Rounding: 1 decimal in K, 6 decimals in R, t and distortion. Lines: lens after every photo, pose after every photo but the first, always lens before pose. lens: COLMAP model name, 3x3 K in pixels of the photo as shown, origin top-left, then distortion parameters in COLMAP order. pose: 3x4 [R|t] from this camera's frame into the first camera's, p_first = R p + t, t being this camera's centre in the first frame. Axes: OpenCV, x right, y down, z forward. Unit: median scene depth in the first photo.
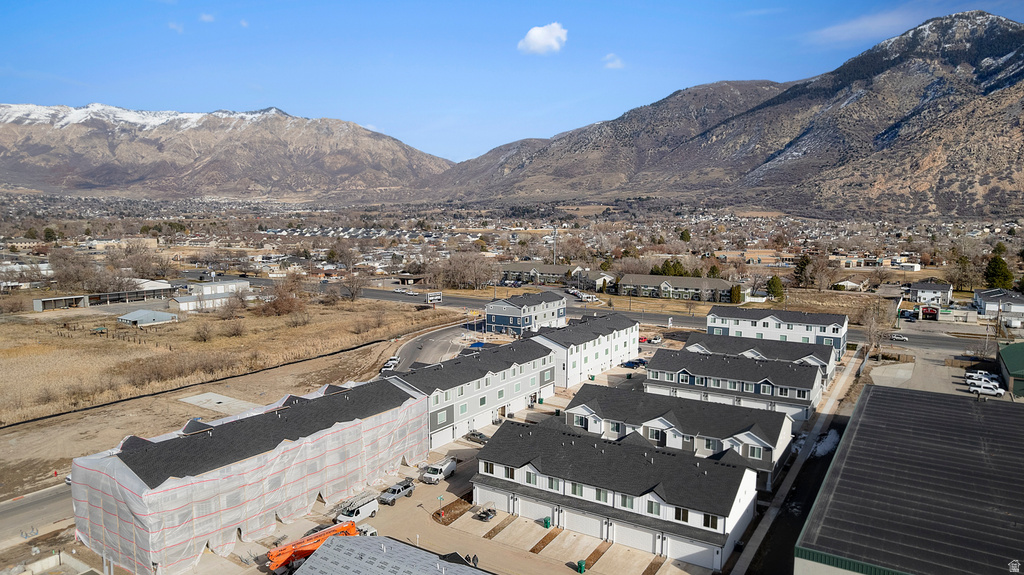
lens RADIAL K [[659.3, 0, 512.0], [0, 659.3, 287.5], [0, 0, 1]] dist [-0.076338, 0.070424]
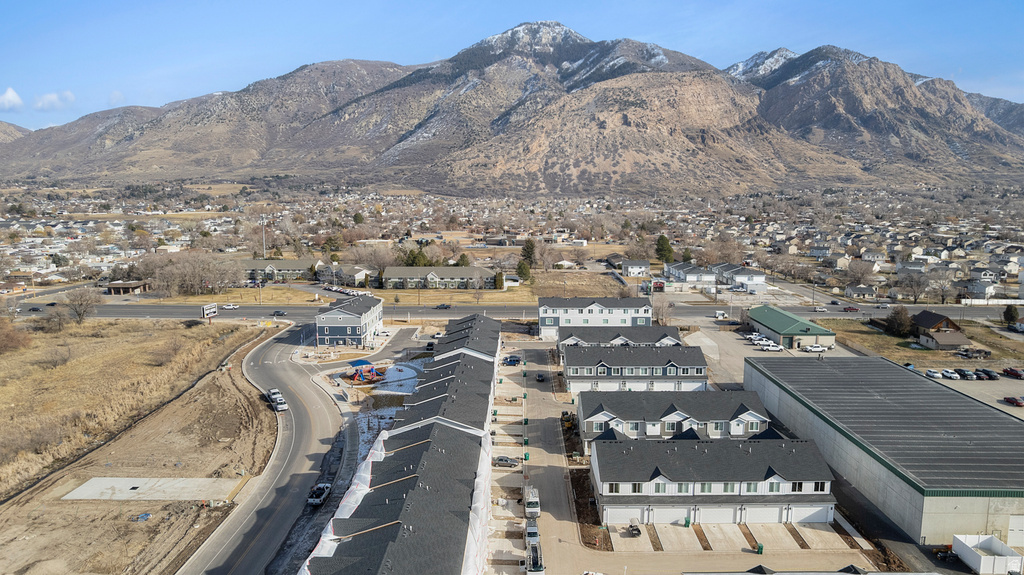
lens RADIAL K [[655.4, 0, 513.3], [0, 655.4, 291.9], [0, 0, 1]] dist [-0.075080, 0.068709]
pose [[0.849331, -0.080918, 0.521621, -0.027174], [0.058380, 0.996518, 0.059529, -0.004494], [-0.524622, -0.020107, 0.851098, 0.007359]]
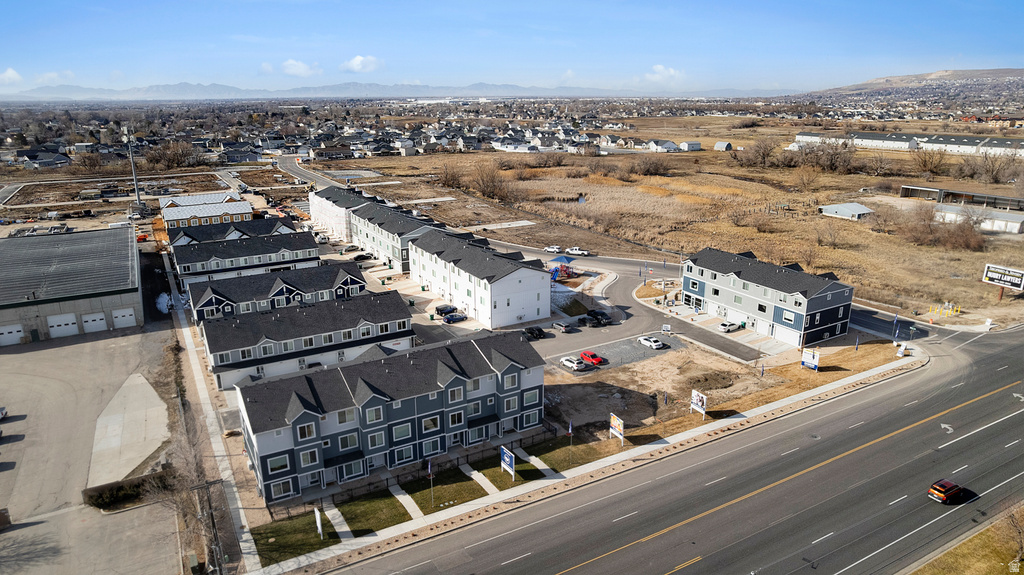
lens RADIAL K [[655.4, 0, 513.3], [0, 655.4, 291.9], [0, 0, 1]] dist [-0.075080, 0.068709]
pose [[-0.456542, 0.258713, -0.851256, 0.062135], [-0.090226, 0.938392, 0.333585, -0.013565], [0.885115, 0.229101, -0.405072, 0.105256]]
